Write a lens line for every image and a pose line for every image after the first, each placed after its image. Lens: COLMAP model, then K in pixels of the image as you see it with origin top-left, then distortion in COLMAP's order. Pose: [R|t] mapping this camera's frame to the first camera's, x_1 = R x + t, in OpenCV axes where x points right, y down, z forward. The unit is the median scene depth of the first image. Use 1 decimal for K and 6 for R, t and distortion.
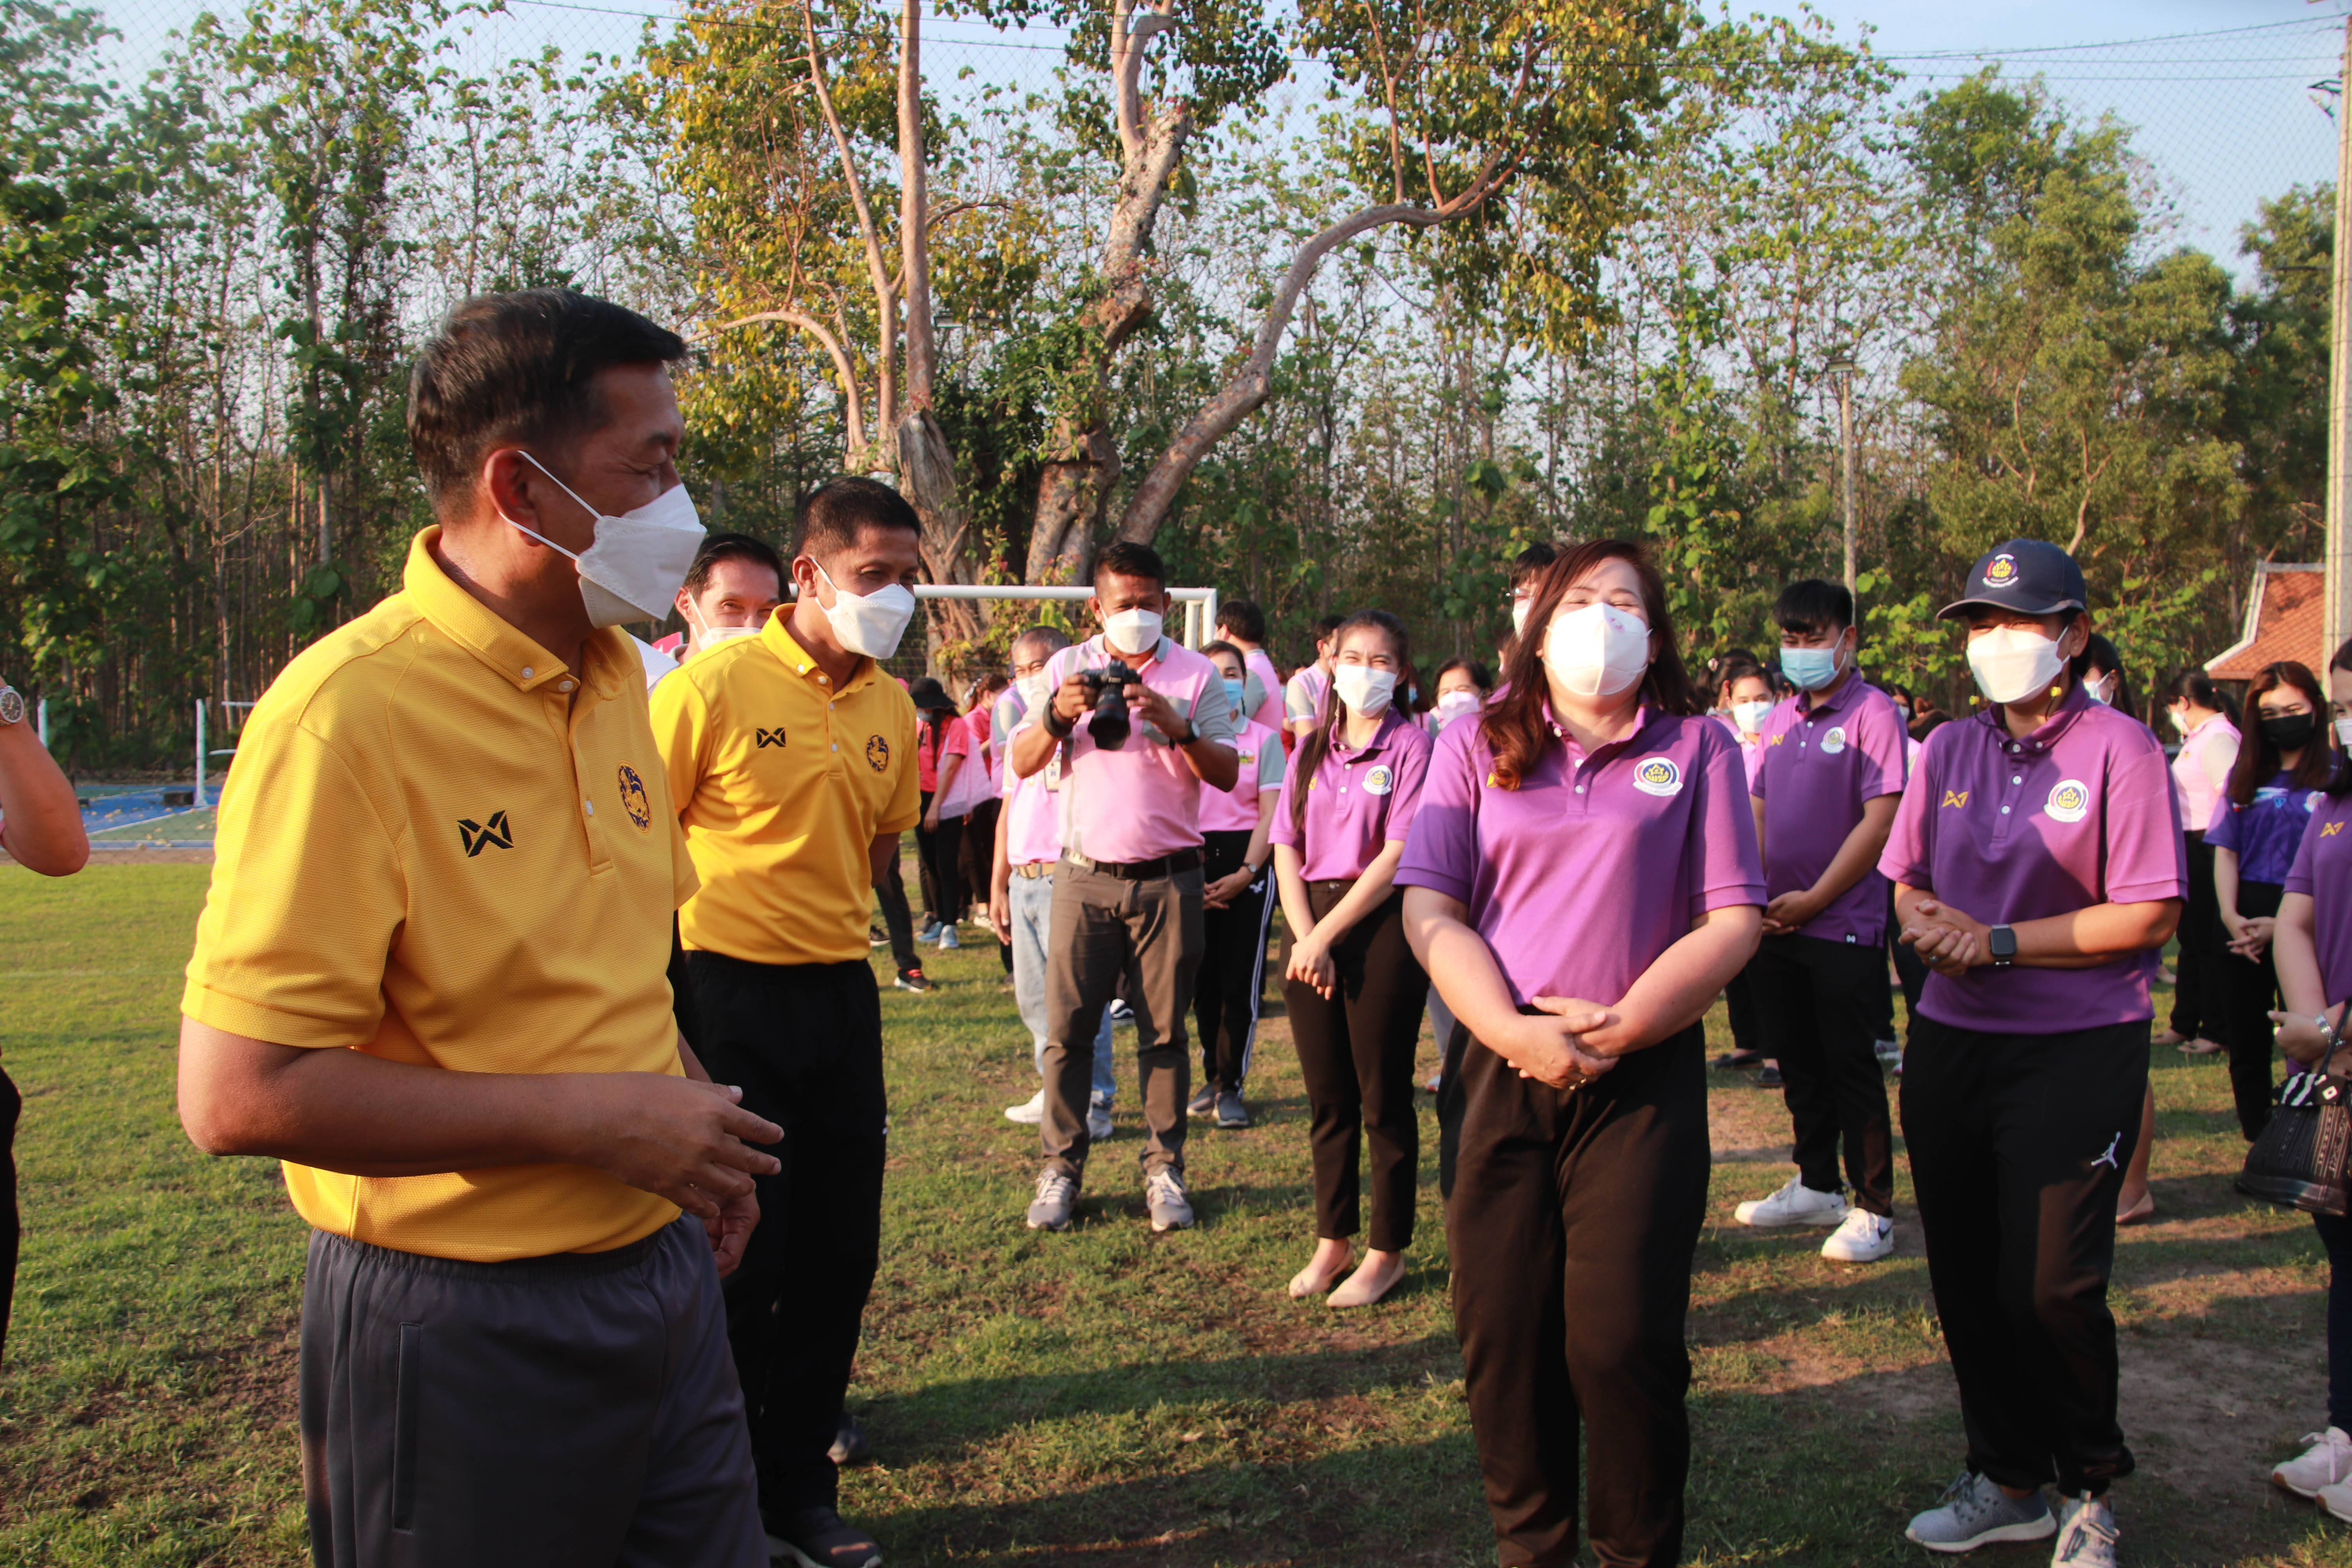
lens RADIAL K [[1993.1, 0, 1191.2], [0, 1993.1, 824.8], [0, 0, 1]] dist [-0.172727, 0.142756]
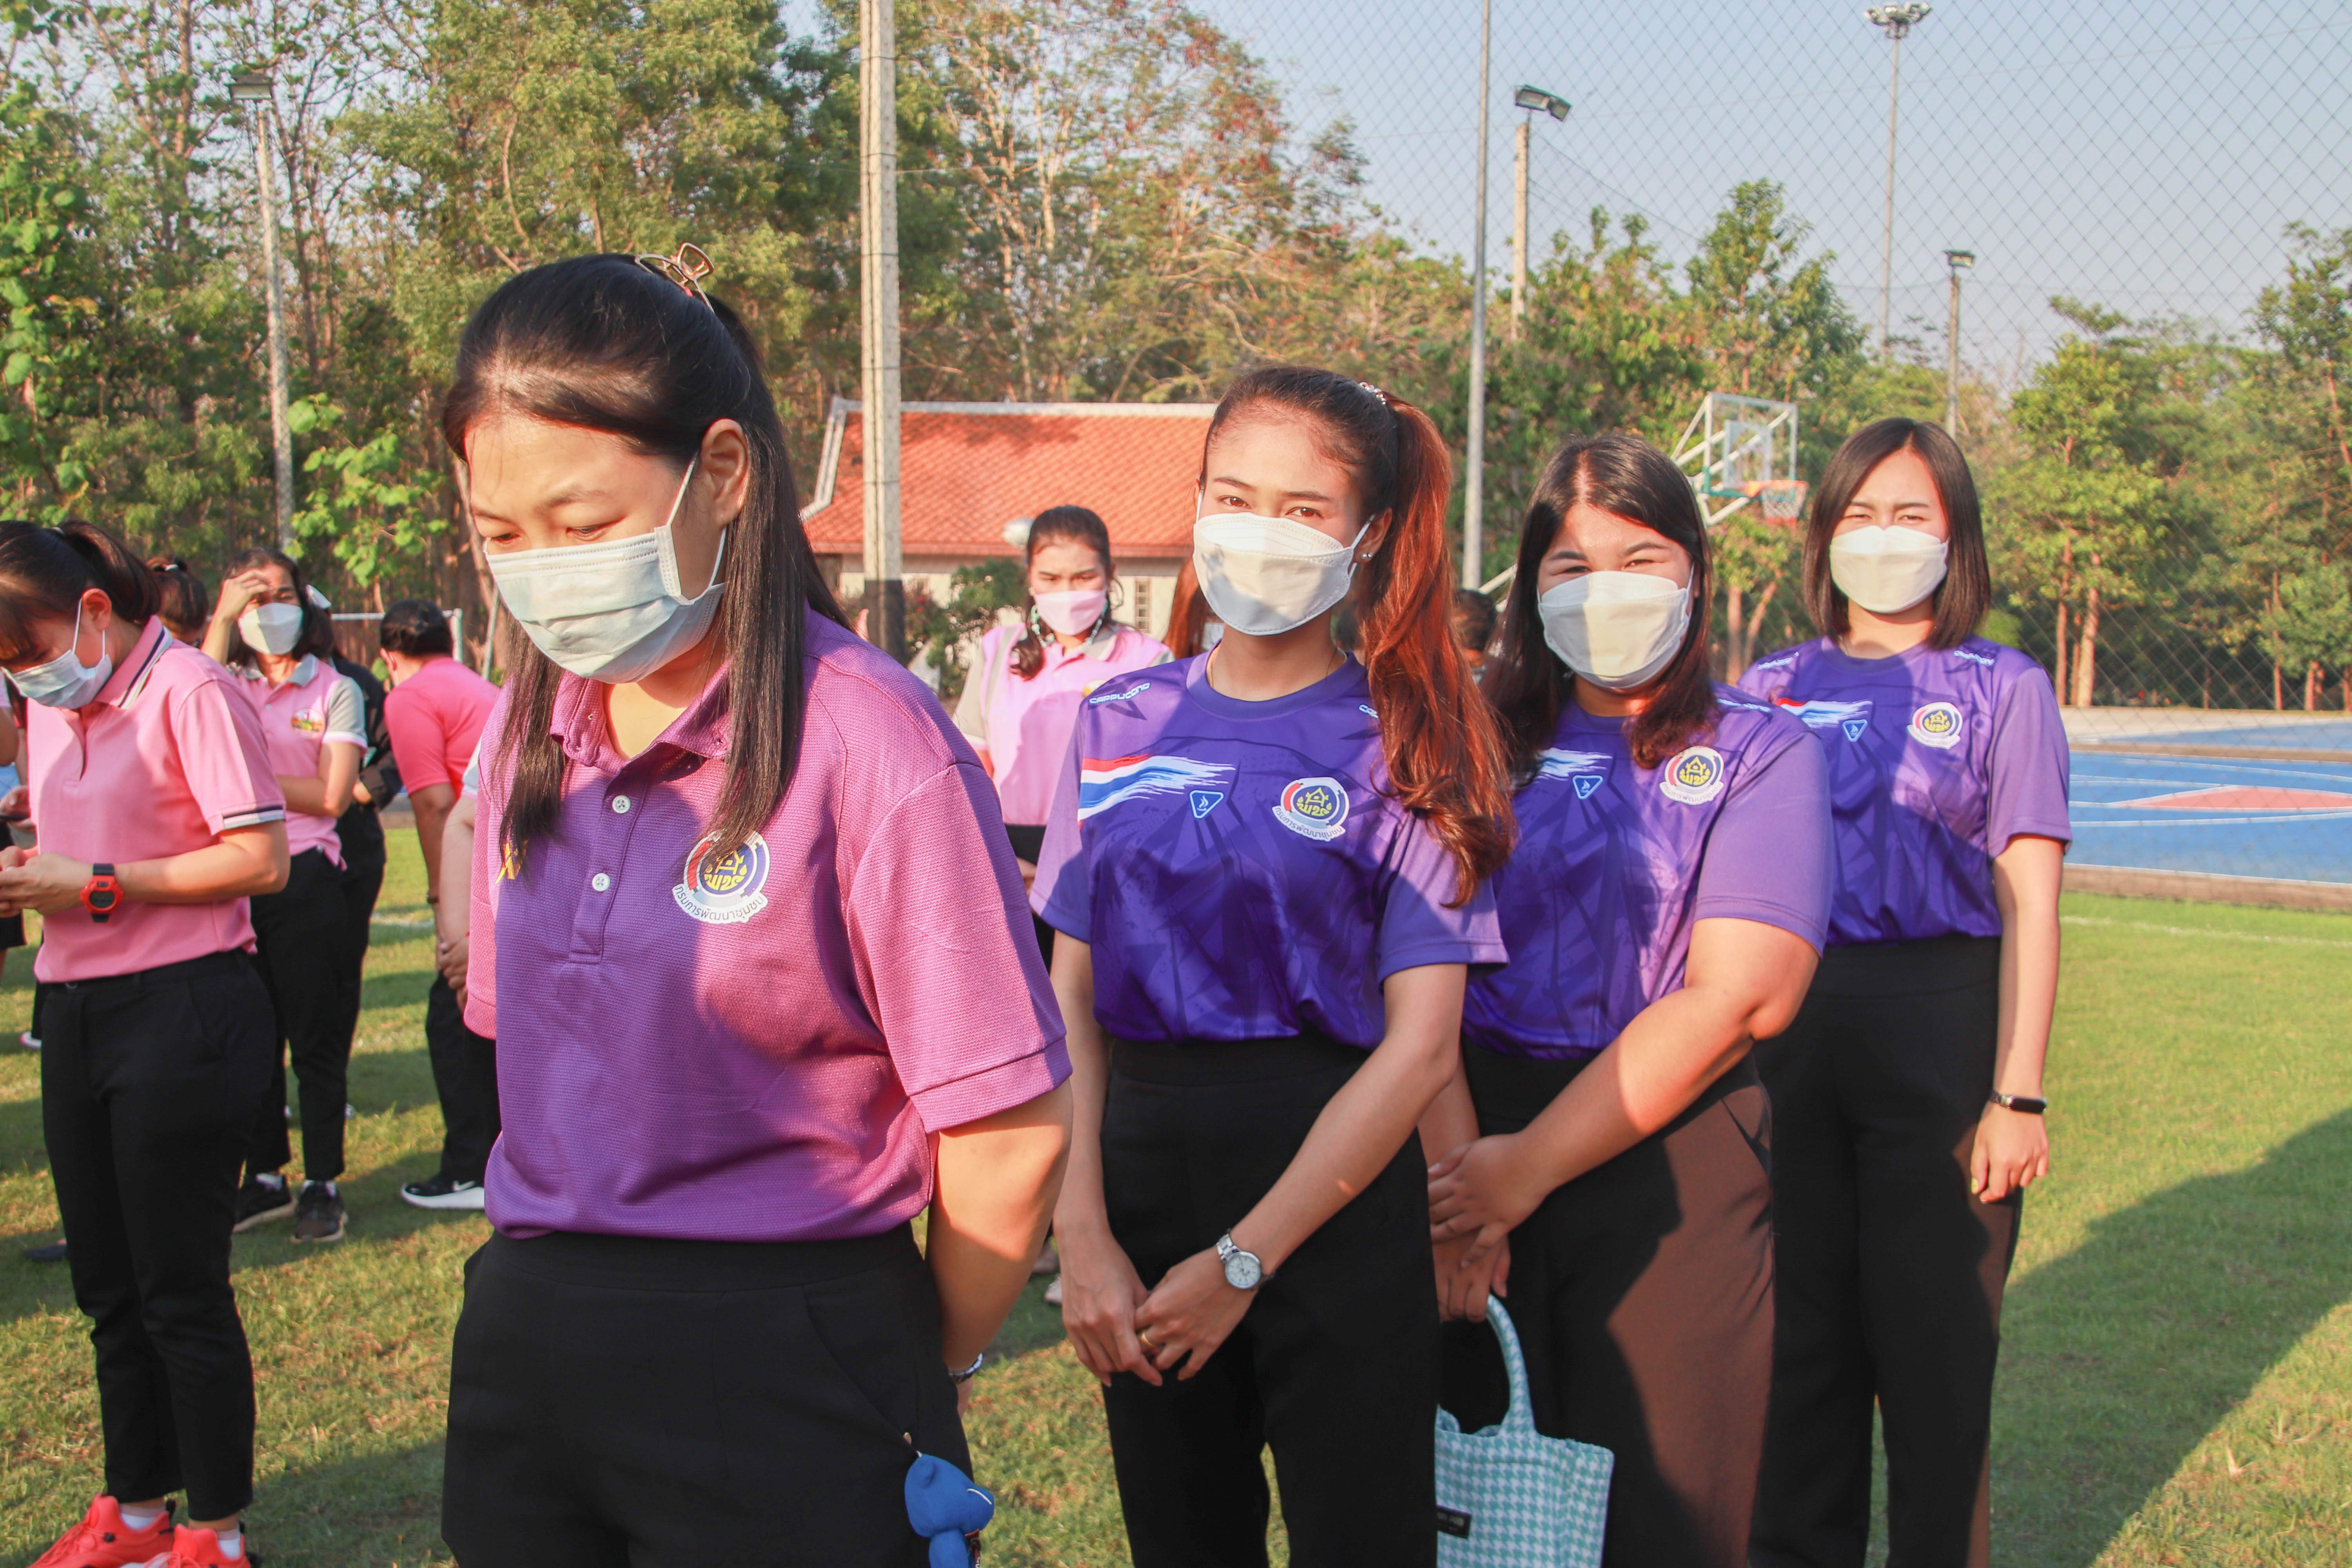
lens RADIAL K [[2578.5, 0, 1179.5], [0, 2578.5, 818.8], [0, 0, 1]] dist [-0.072290, 0.303316]
pose [[0.812685, -0.053934, 0.580202, 0.076909], [0.039536, 0.998516, 0.037441, -0.003988], [-0.581360, -0.007489, 0.813612, 0.097354]]
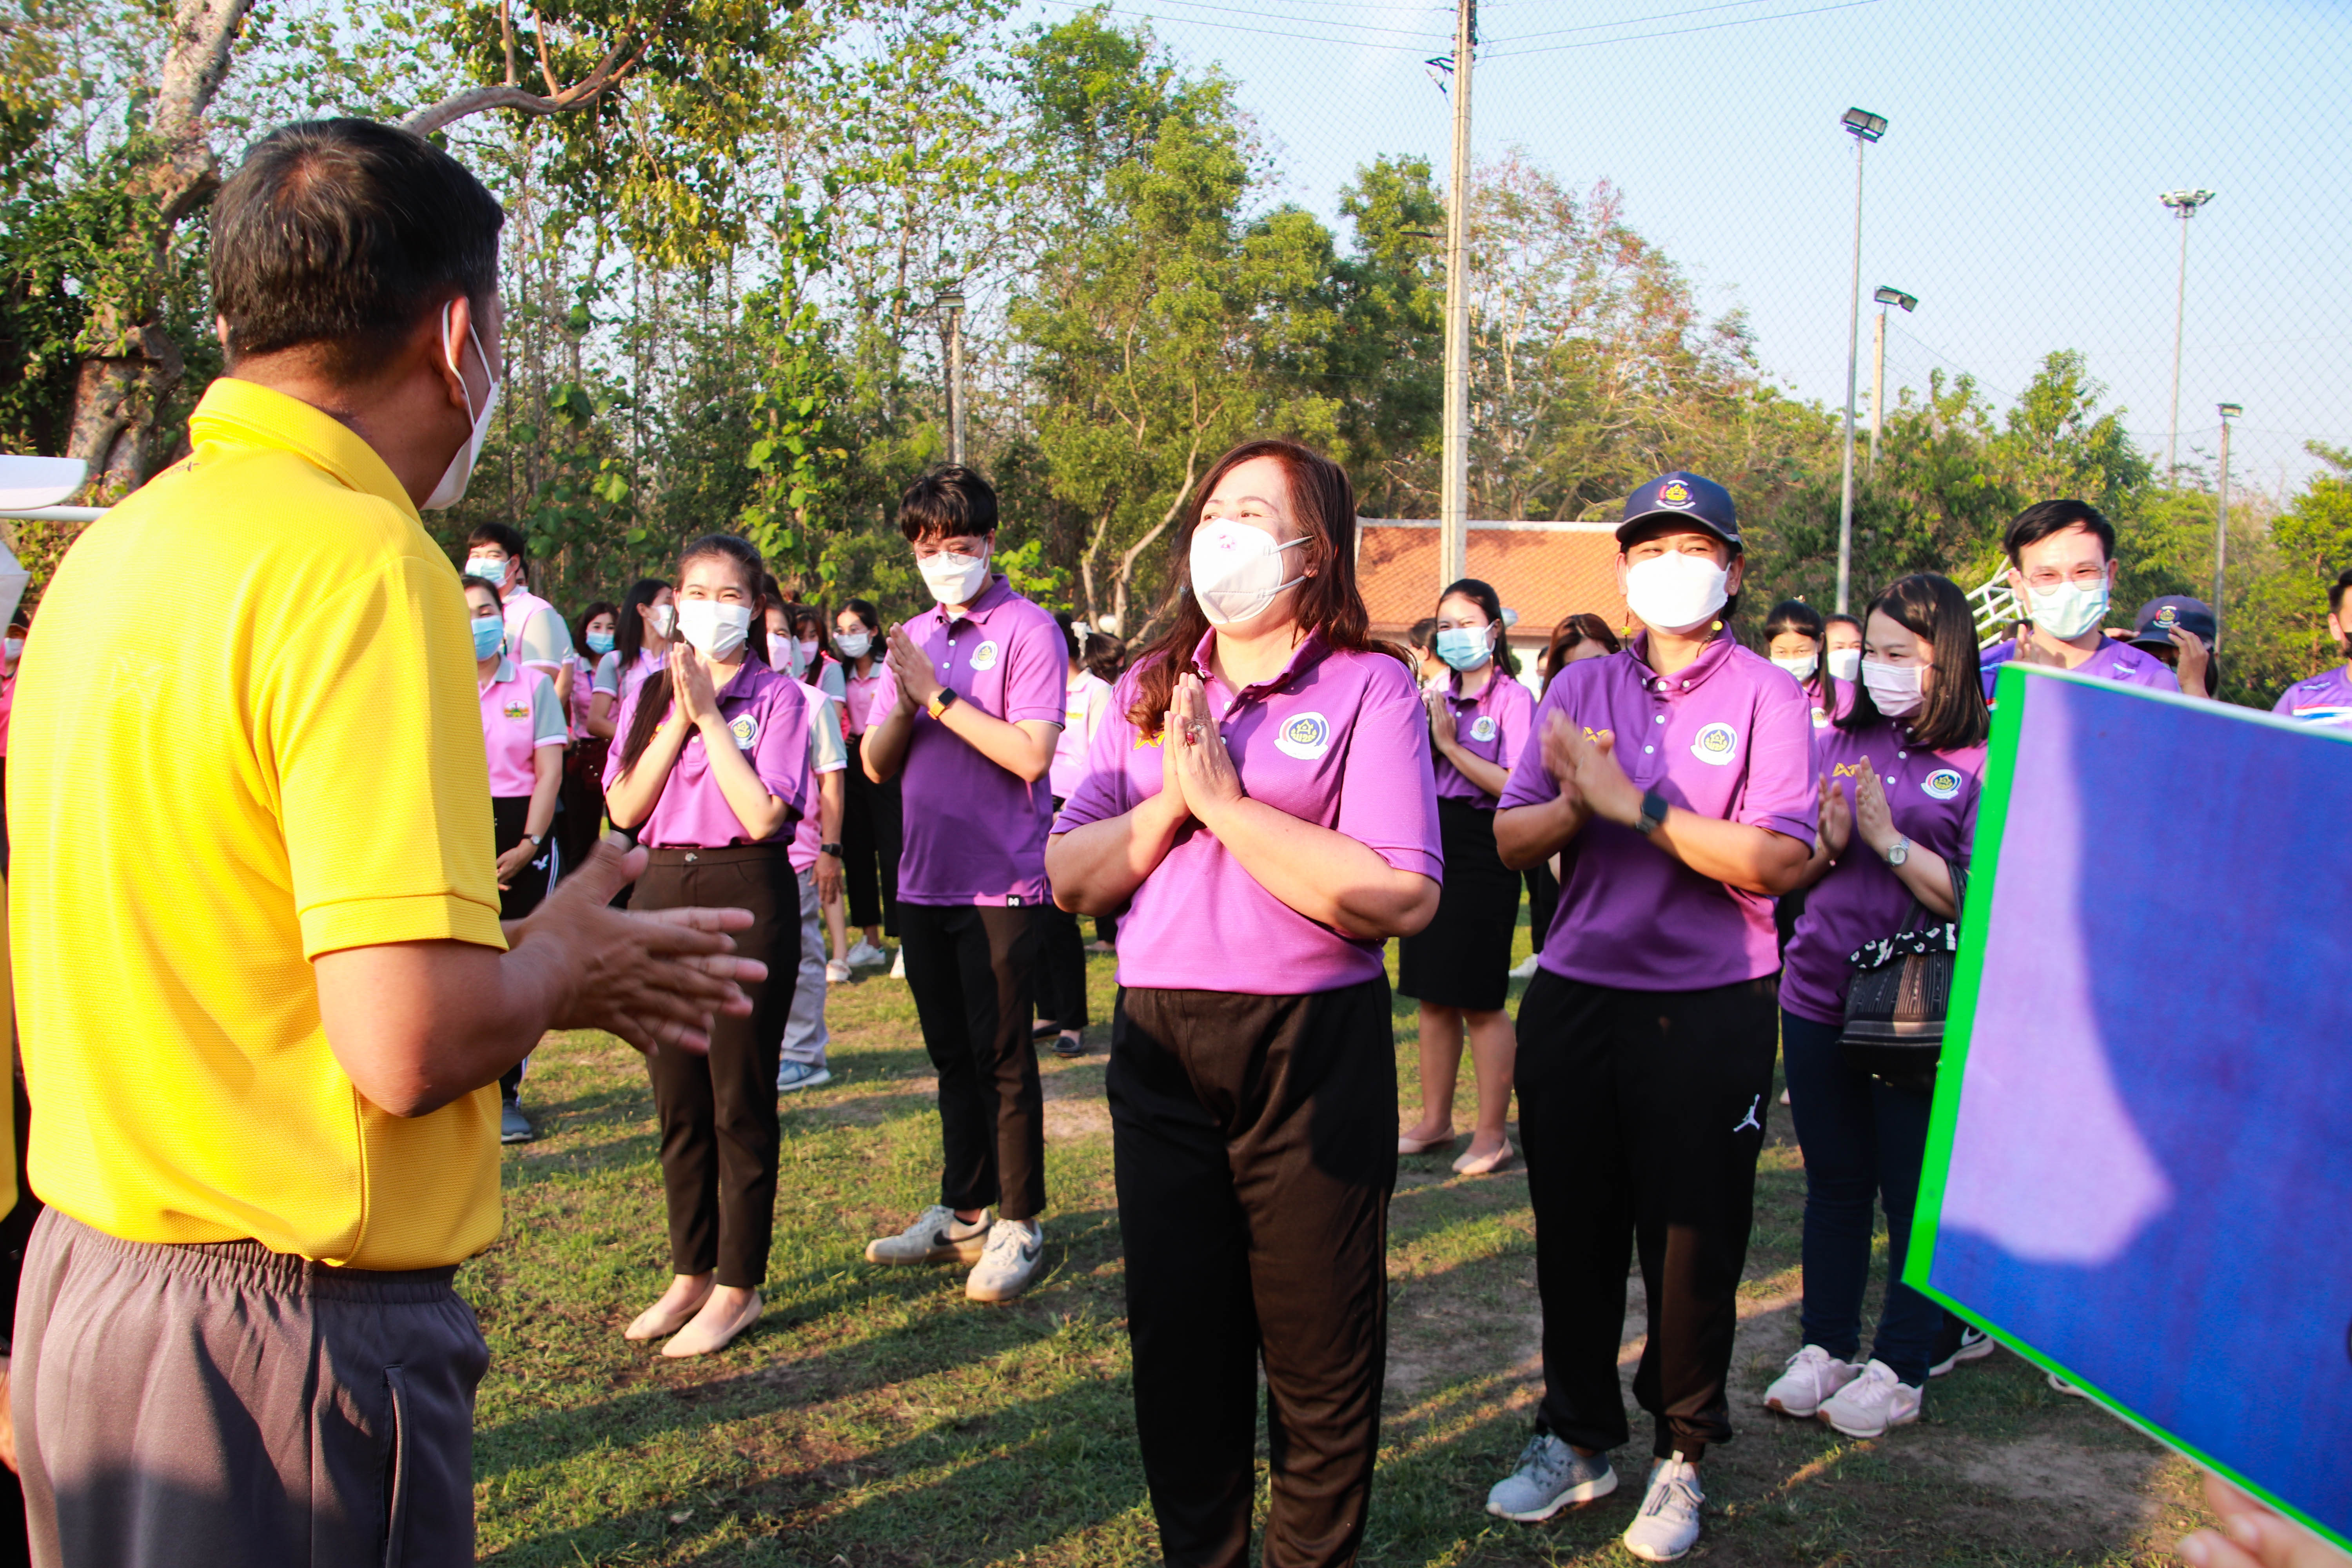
lens RADIAL K [[2125.2, 0, 1179.7], [0, 2125.2, 821.0], [0, 0, 1]] dist [-0.145372, 0.172564]
pose [[0.903593, -0.023077, 0.427770, -0.017820], [0.015260, 0.999648, 0.021693, -0.000273], [-0.428120, -0.013074, 0.903627, 0.010994]]
